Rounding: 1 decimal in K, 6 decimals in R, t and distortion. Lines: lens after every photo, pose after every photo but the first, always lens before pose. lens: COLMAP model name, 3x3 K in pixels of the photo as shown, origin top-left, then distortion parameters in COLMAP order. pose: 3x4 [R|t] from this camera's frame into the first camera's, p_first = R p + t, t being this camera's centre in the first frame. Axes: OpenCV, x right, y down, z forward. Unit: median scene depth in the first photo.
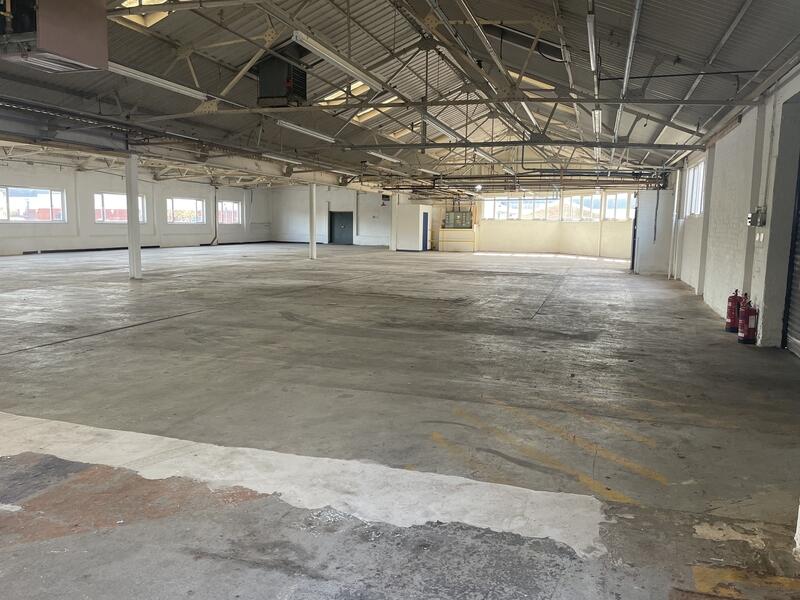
lens RADIAL K [[595.1, 0, 401.8], [0, 595.1, 295.5], [0, 0, 1]] dist [0.057181, -0.009296]
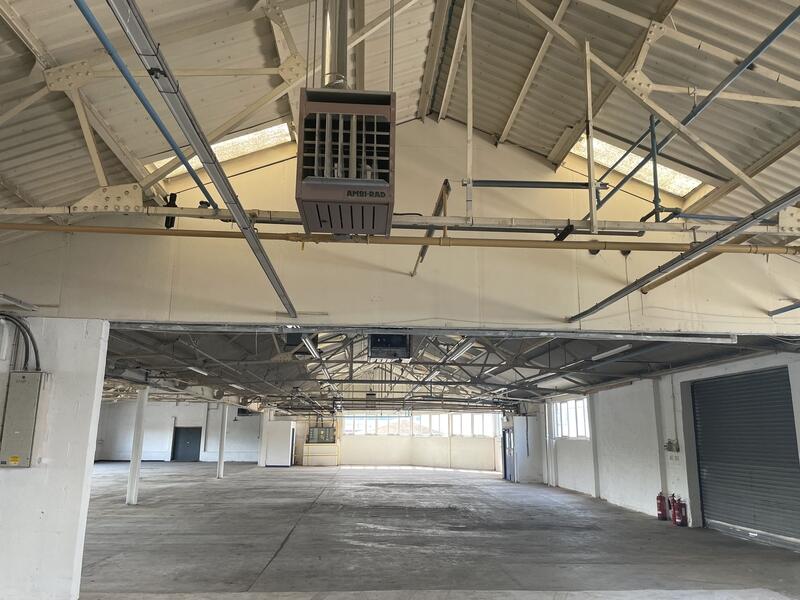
lens RADIAL K [[595.1, 0, 400.5], [0, 595.1, 302.6], [0, 0, 1]] dist [0.057181, -0.009296]
pose [[0.927457, 0.075050, 0.366321, -0.189438], [0.049310, 0.946549, -0.318768, -0.001697], [-0.370664, 0.313707, 0.874183, -0.080274]]
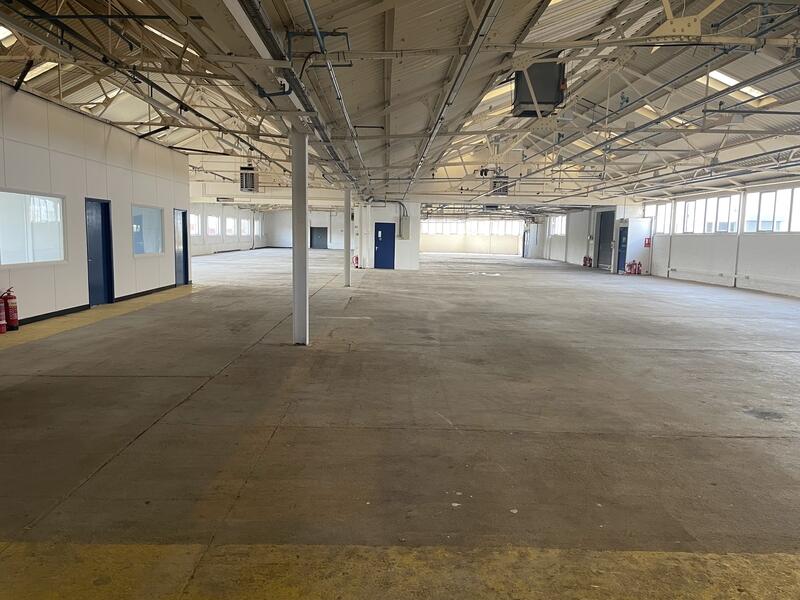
lens RADIAL K [[595.1, 0, 399.9], [0, 595.1, 302.9], [0, 0, 1]] dist [0.057181, -0.009296]
pose [[0.941433, -0.034600, 0.335420, -0.516343], [0.035039, 0.999375, 0.004745, 0.065007], [-0.335374, 0.007286, 0.942057, -0.615990]]
